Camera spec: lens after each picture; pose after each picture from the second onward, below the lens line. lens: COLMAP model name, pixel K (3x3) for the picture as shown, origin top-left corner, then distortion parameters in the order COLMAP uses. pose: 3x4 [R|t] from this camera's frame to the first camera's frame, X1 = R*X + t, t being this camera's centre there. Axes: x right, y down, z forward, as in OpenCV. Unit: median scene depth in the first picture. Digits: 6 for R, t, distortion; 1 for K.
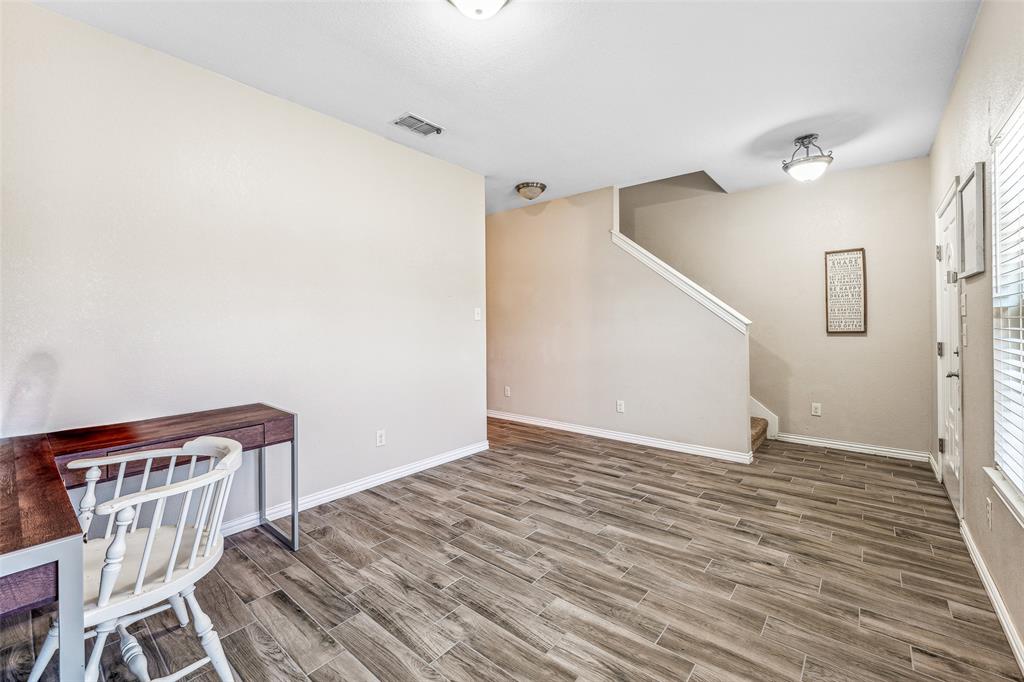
lens RADIAL K [[416.4, 0, 513.7], [0, 416.4, 333.1], [0, 0, 1]] dist [0.003939, -0.000103]
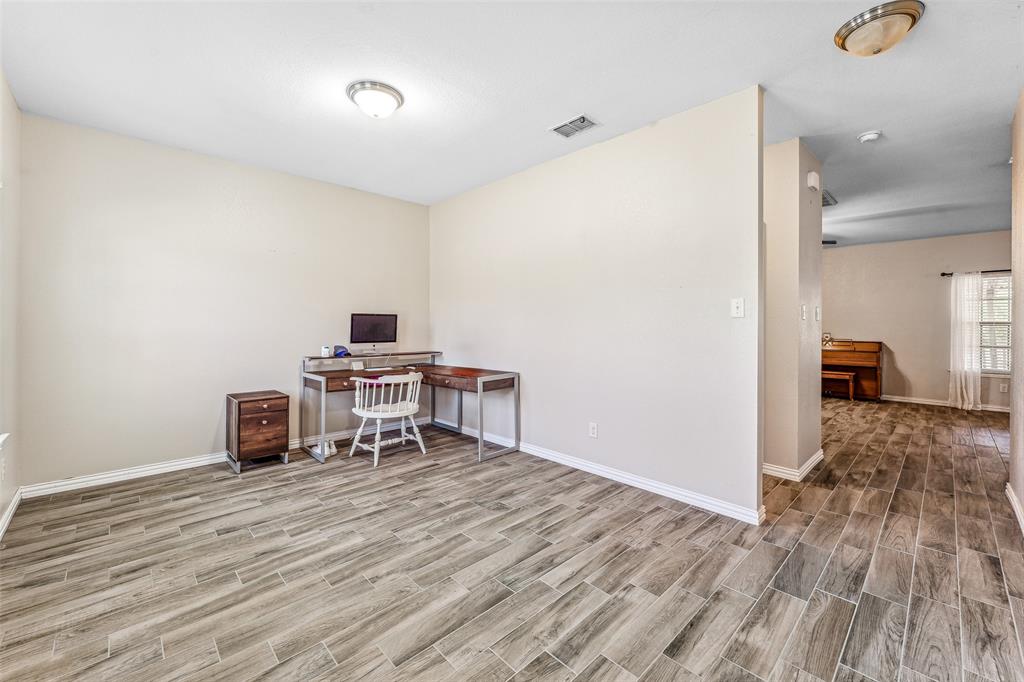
lens RADIAL K [[416.4, 0, 510.8], [0, 416.4, 328.5], [0, 0, 1]] dist [0.003939, -0.000103]
pose [[-0.105538, 0.013198, -0.994328, 0.972440], [-0.023239, 0.999606, 0.015734, -0.020832], [0.994144, 0.024767, -0.105190, 1.166330]]
